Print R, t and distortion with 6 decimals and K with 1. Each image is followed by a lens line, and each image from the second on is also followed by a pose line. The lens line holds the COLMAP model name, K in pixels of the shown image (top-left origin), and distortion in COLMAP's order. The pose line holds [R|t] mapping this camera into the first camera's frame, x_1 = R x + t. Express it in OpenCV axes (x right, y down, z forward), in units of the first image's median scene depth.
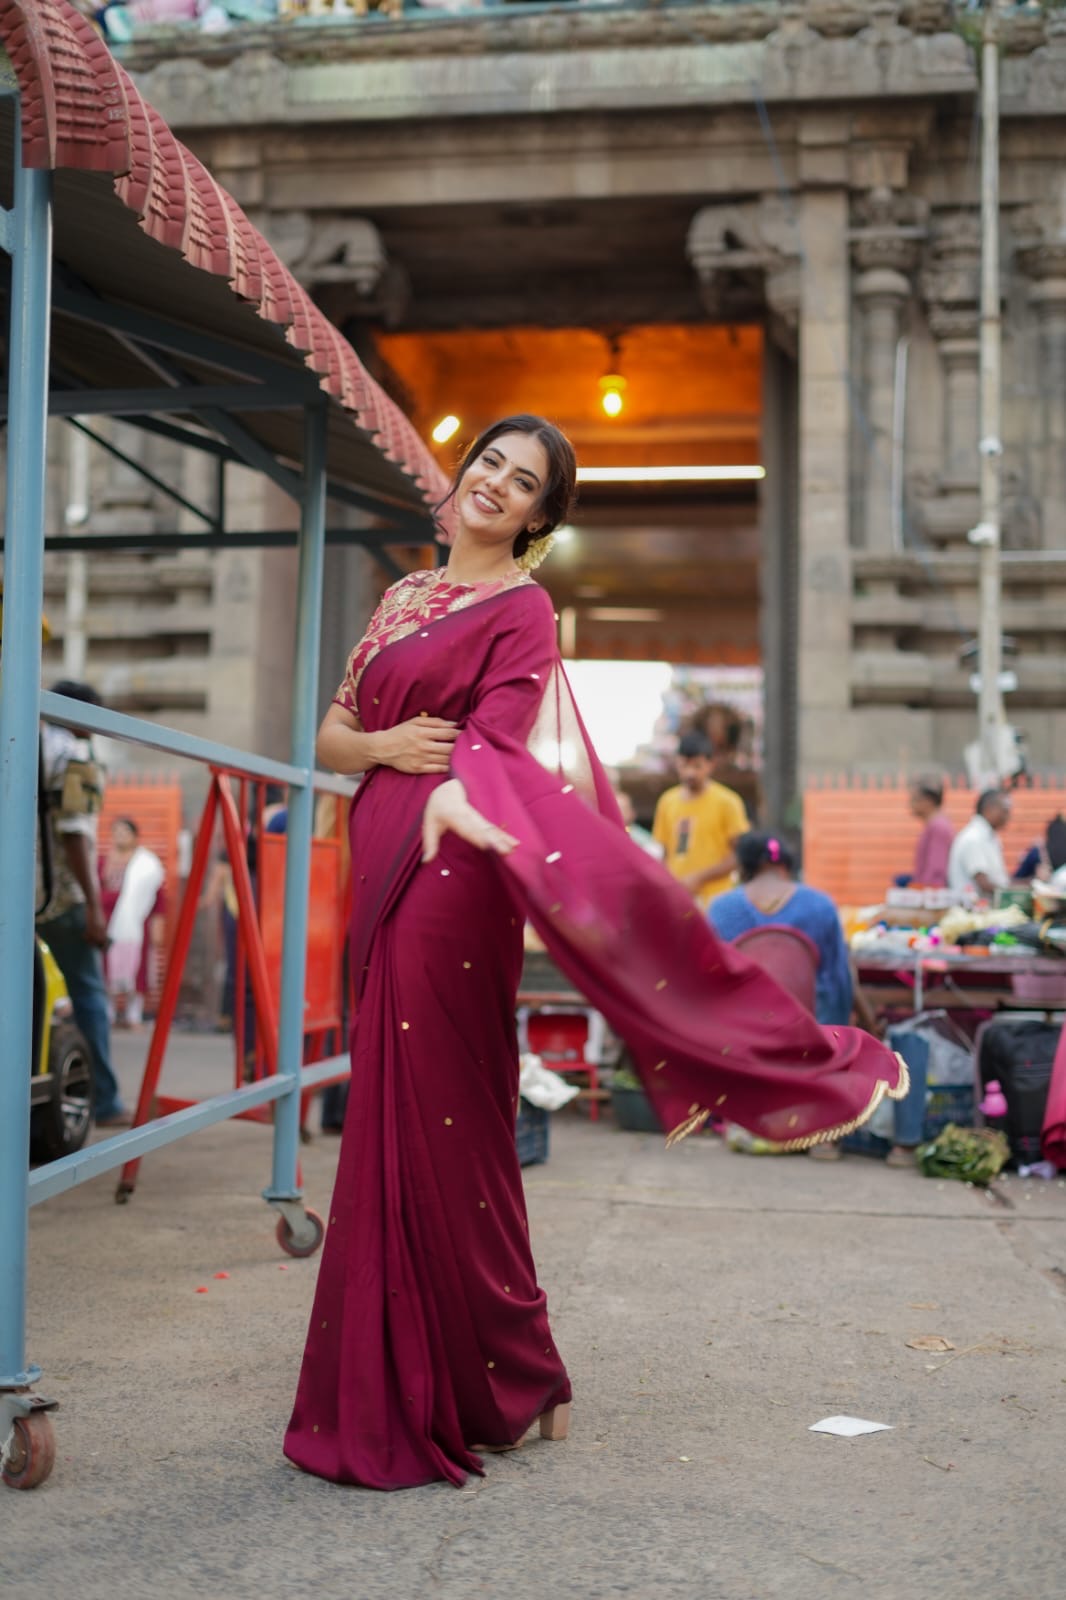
lens RADIAL K [[2311.6, 0, 529.6], [0, 2311.6, 779.1], [0, 0, 1]] dist [-0.022351, 0.000000]
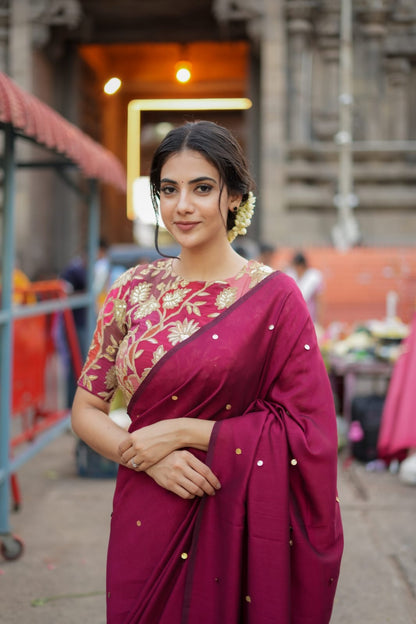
lens RADIAL K [[904.7, 0, 207.2], [0, 904.7, 298.1], [0, 0, 1]] dist [-0.027900, 0.000000]
pose [[0.998427, -0.010919, 0.054994, 0.022449], [0.005810, 0.995722, 0.092219, -0.071363], [-0.055766, -0.091755, 0.994219, 0.218538]]
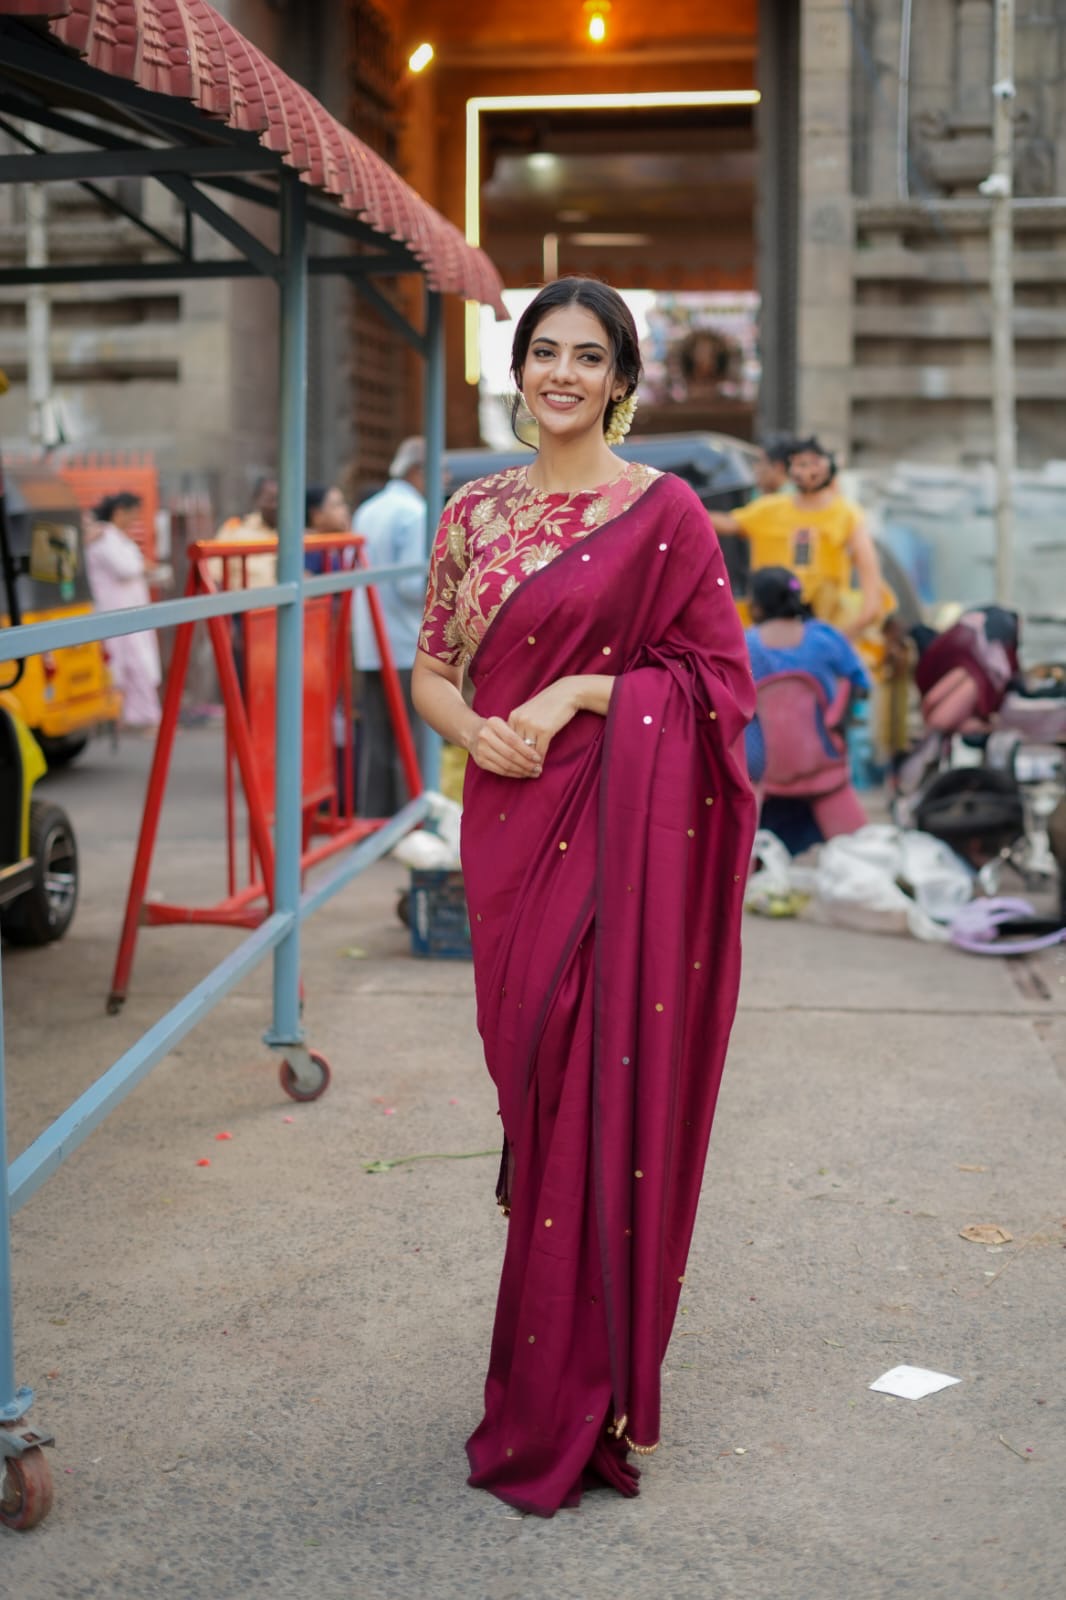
lens RADIAL K [[2311.6, 0, 543.2], [0, 2311.6, 751.6], [0, 0, 1]] dist [-0.022351, 0.000000]
pose [[0.999766, -0.017607, 0.012538, -0.010056], [0.015370, 0.986945, 0.160320, -0.071926], [-0.015197, -0.160090, 0.986985, 0.077915]]
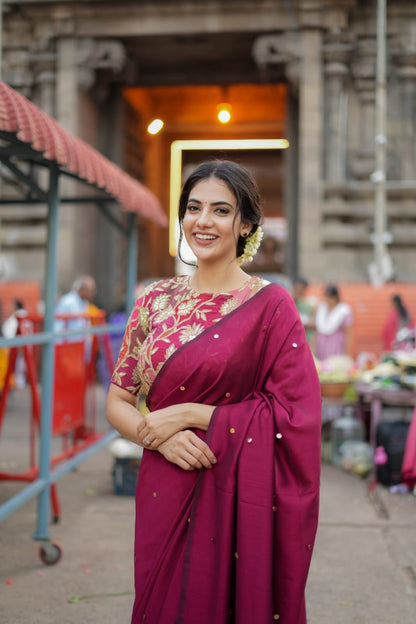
lens RADIAL K [[901.5, 0, 214.1], [0, 901.5, 302.8], [0, 0, 1]] dist [-0.022351, 0.000000]
pose [[0.999878, -0.002960, 0.015356, 0.032351], [0.002112, 0.998486, 0.054967, -0.065151], [-0.015495, -0.054928, 0.998370, 0.167140]]
